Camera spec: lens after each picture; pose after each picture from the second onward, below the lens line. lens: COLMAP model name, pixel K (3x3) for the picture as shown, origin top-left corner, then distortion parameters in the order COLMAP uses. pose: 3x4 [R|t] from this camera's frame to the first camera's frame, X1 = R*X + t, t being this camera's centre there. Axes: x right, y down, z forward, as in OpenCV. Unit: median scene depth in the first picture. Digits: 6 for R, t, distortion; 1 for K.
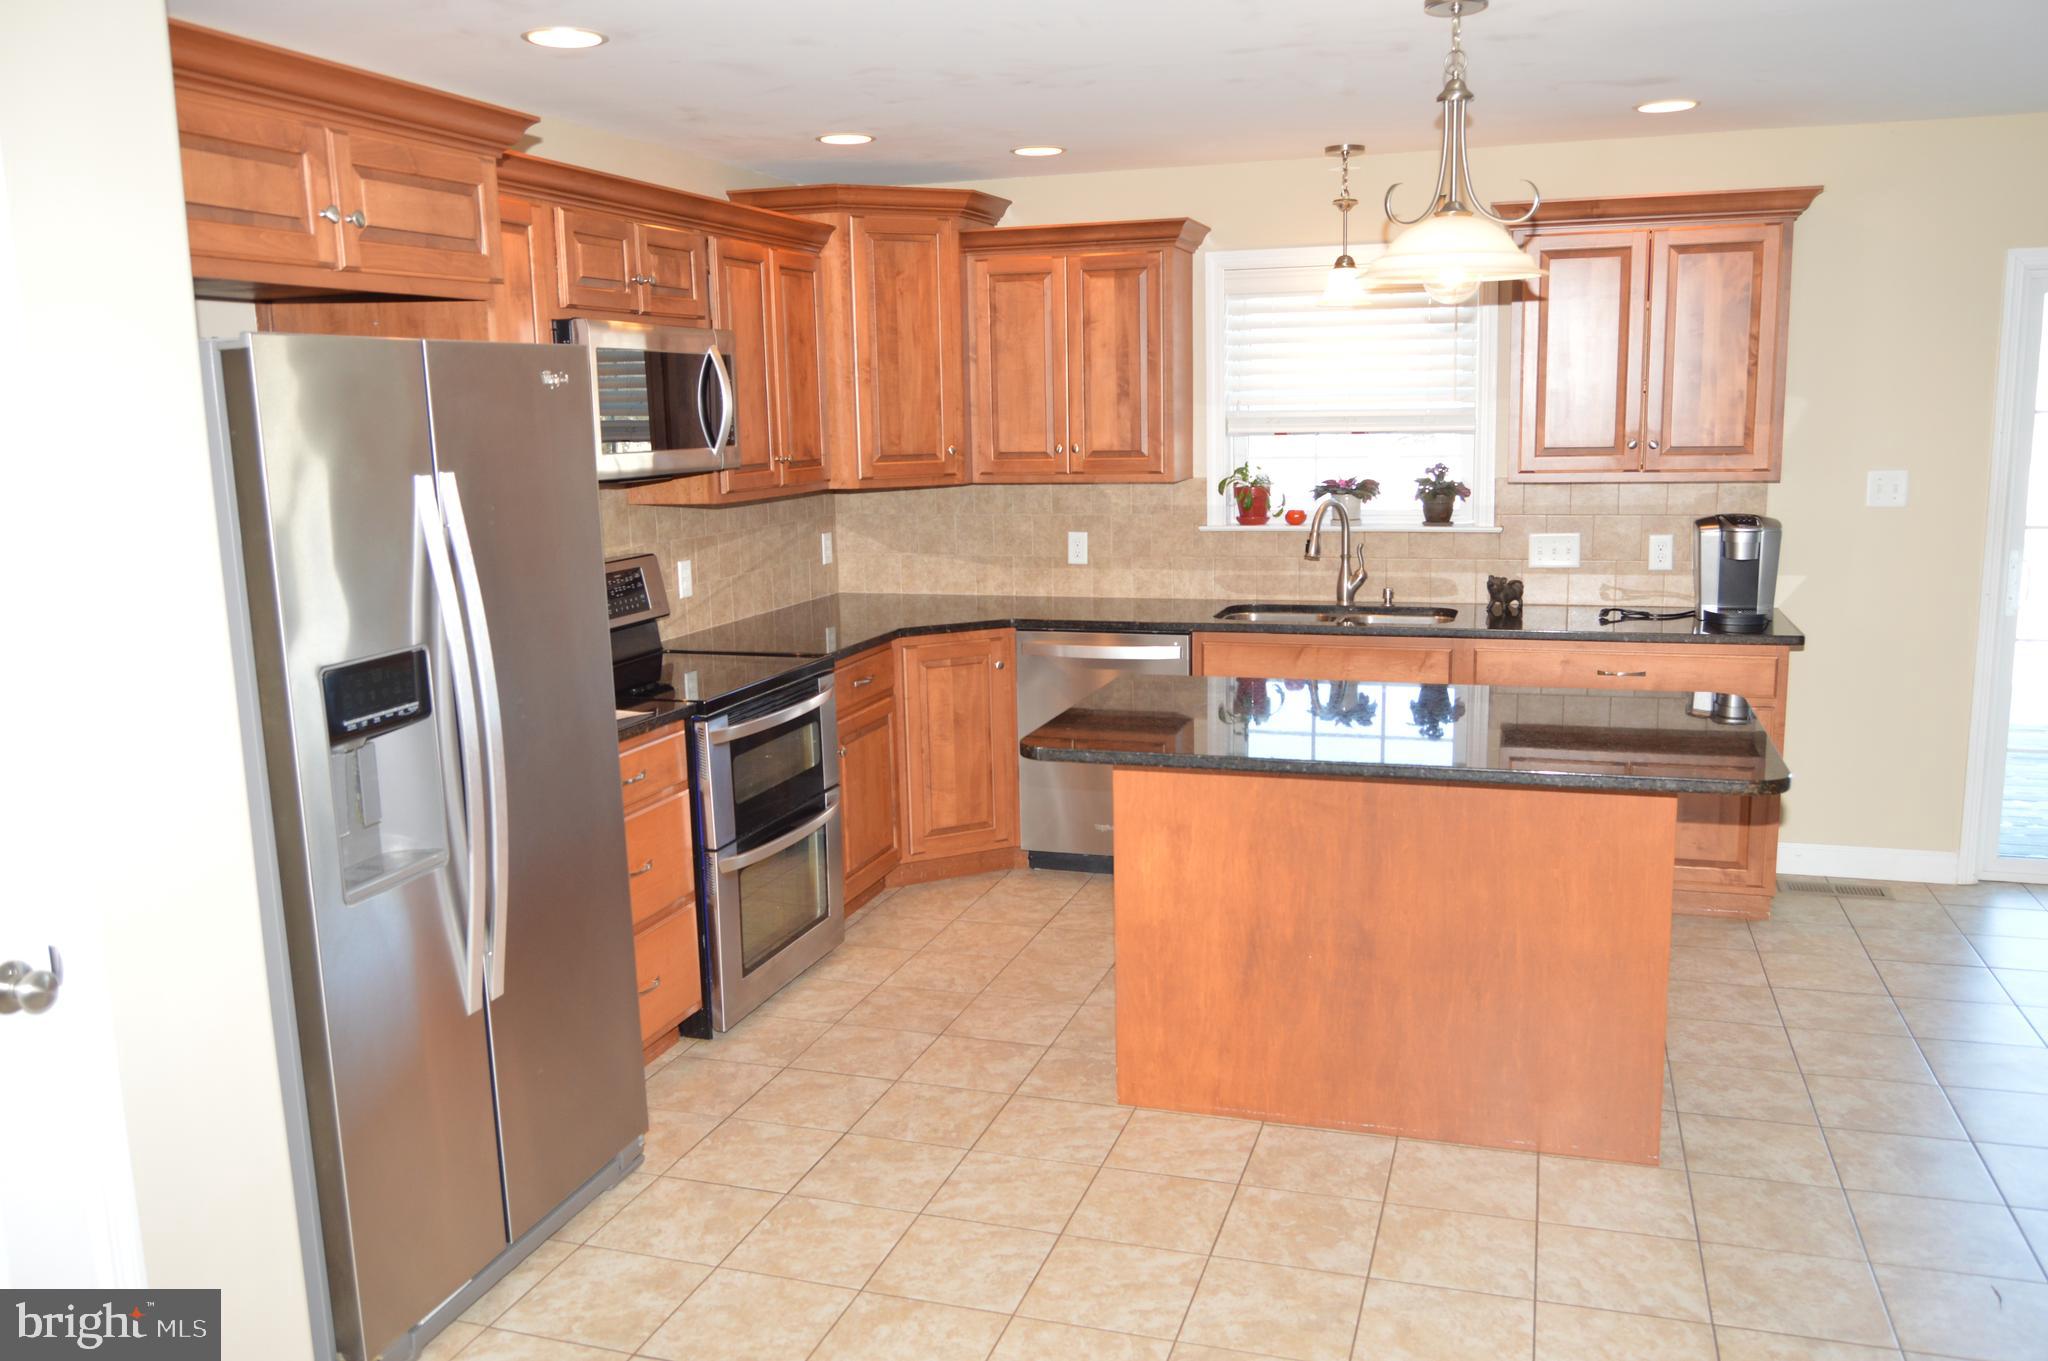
lens RADIAL K [[1613.3, 0, 1016.7], [0, 1613.3, 680.0], [0, 0, 1]] dist [-0.019775, 0.007827]
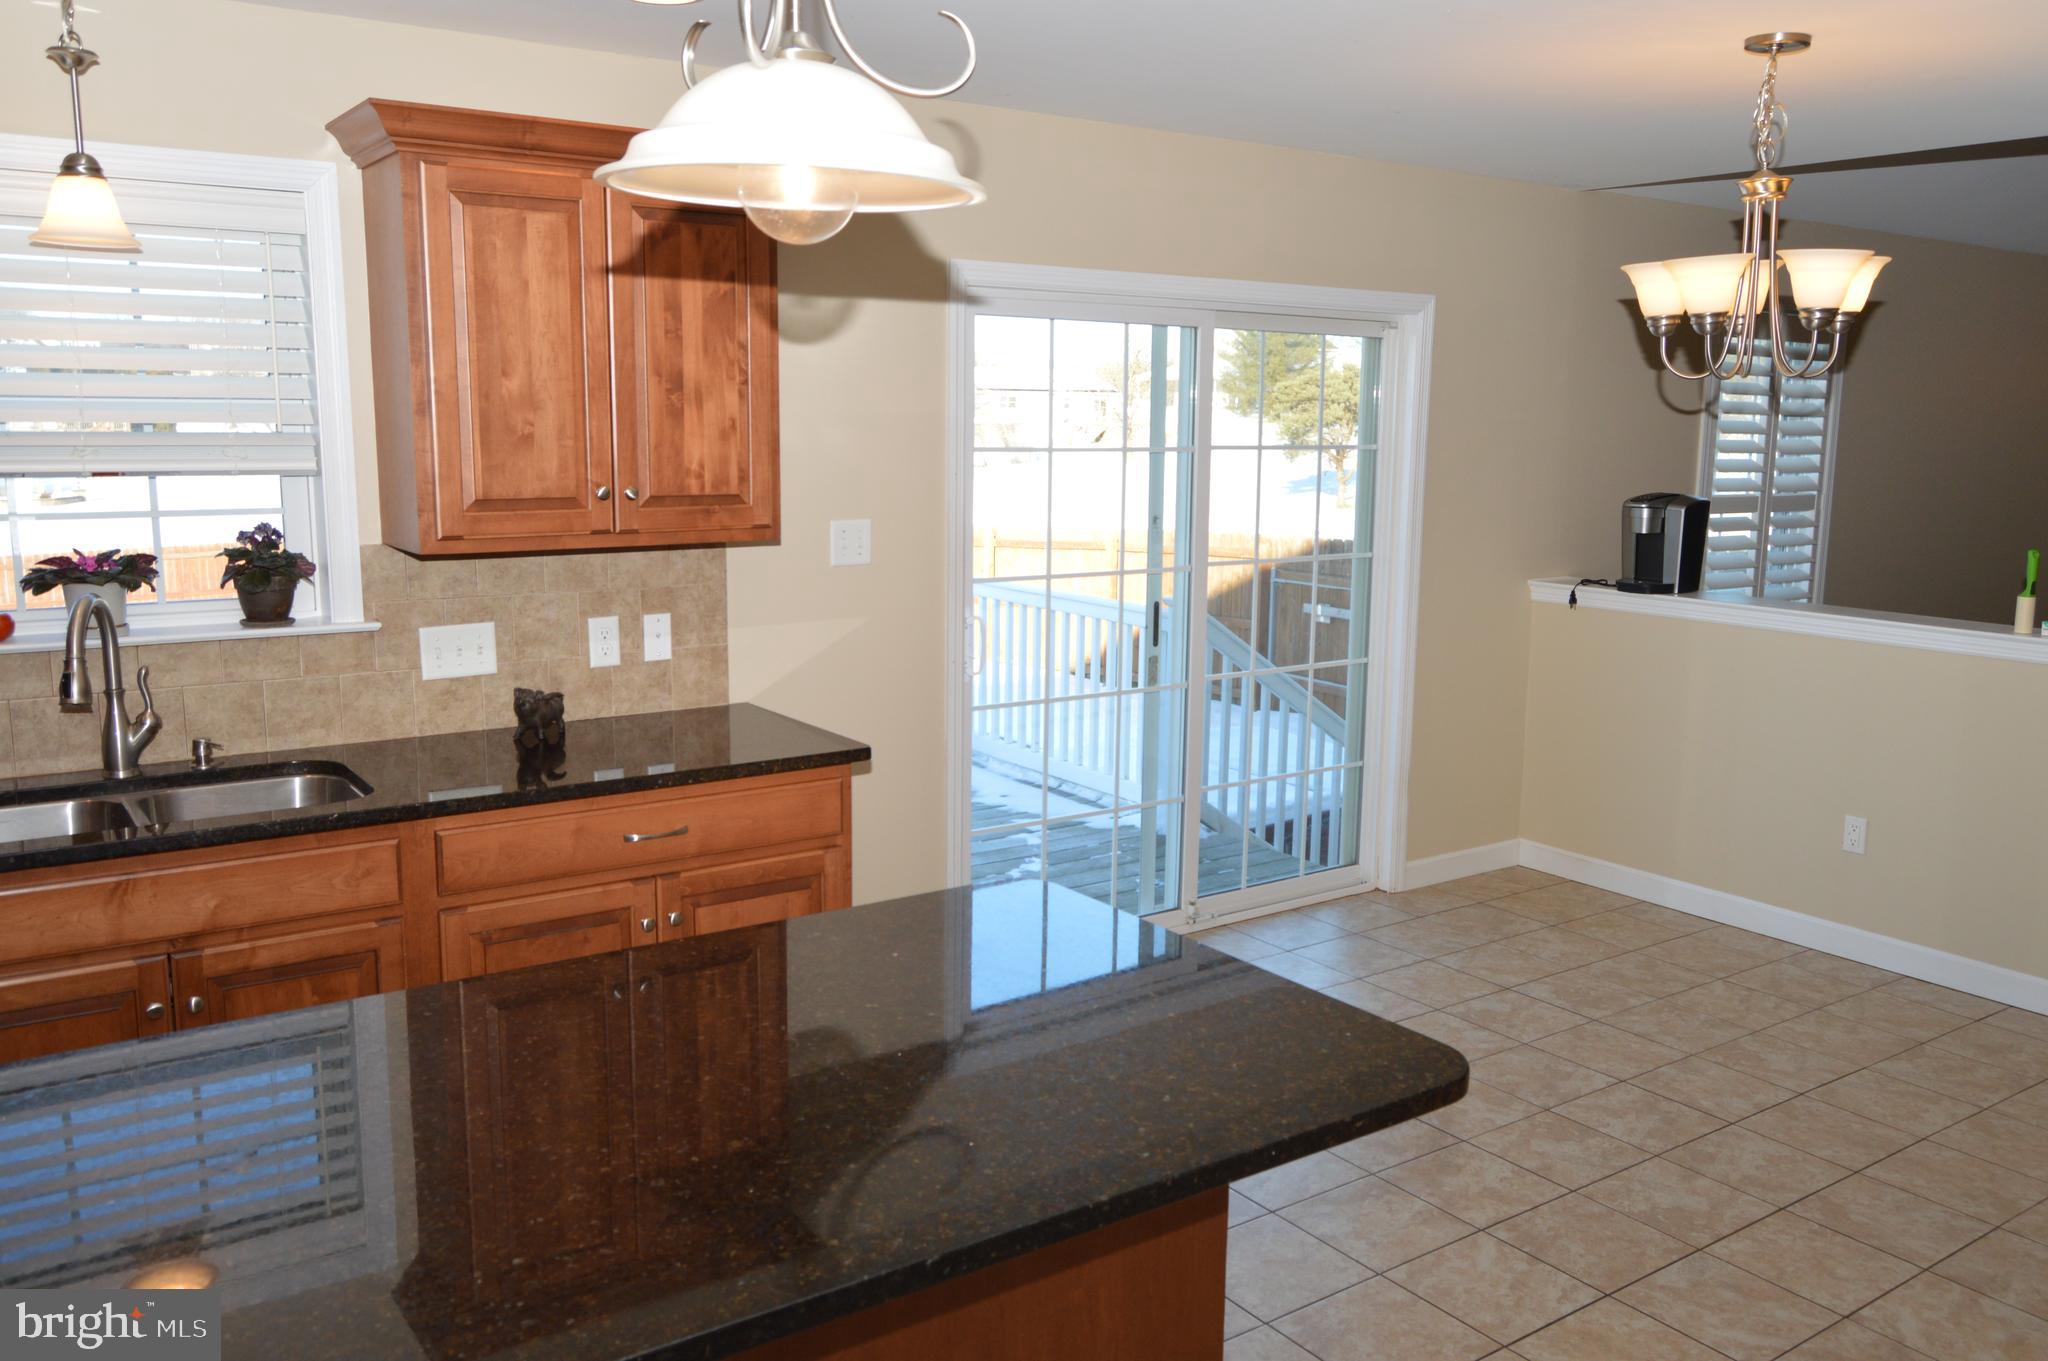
lens RADIAL K [[1613.3, 0, 1031.0], [0, 1613.3, 682.2], [0, 0, 1]] dist [-0.019775, 0.007827]
pose [[0.599315, -0.104763, 0.793629, -0.053217], [0.111363, 0.992671, 0.046940, -0.073701], [-0.792730, 0.060249, 0.606589, 0.417315]]
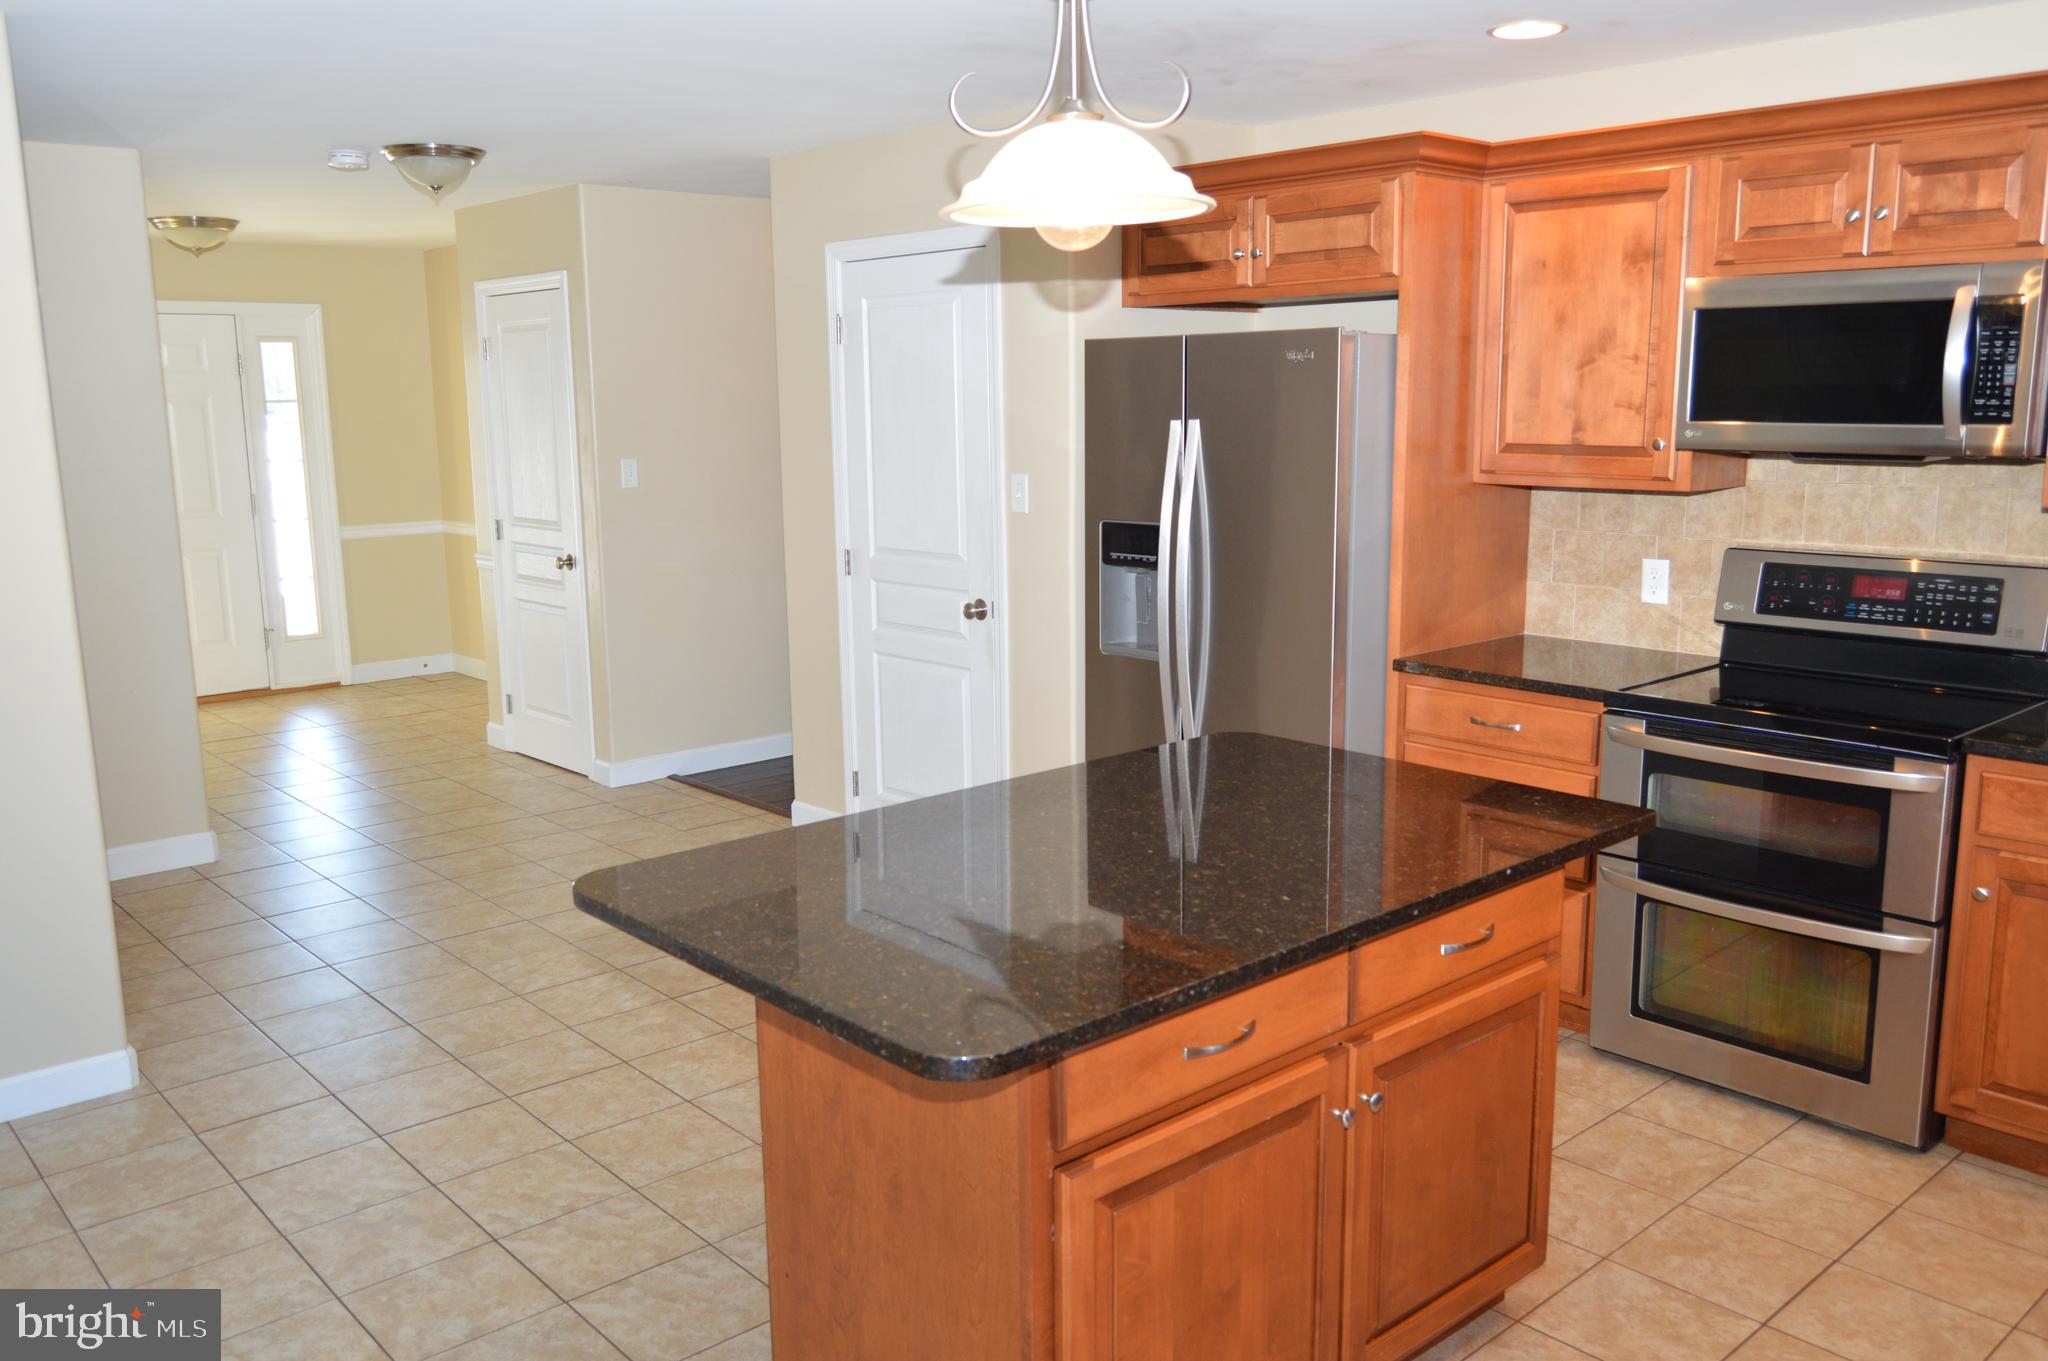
lens RADIAL K [[1613.3, 0, 1042.8], [0, 1613.3, 678.9], [0, 0, 1]] dist [-0.019775, 0.007827]
pose [[-0.495439, 0.178532, -0.850098, 0.566078], [-0.124336, 0.953998, 0.272816, -0.154431], [0.859698, 0.240861, -0.450450, 0.850406]]
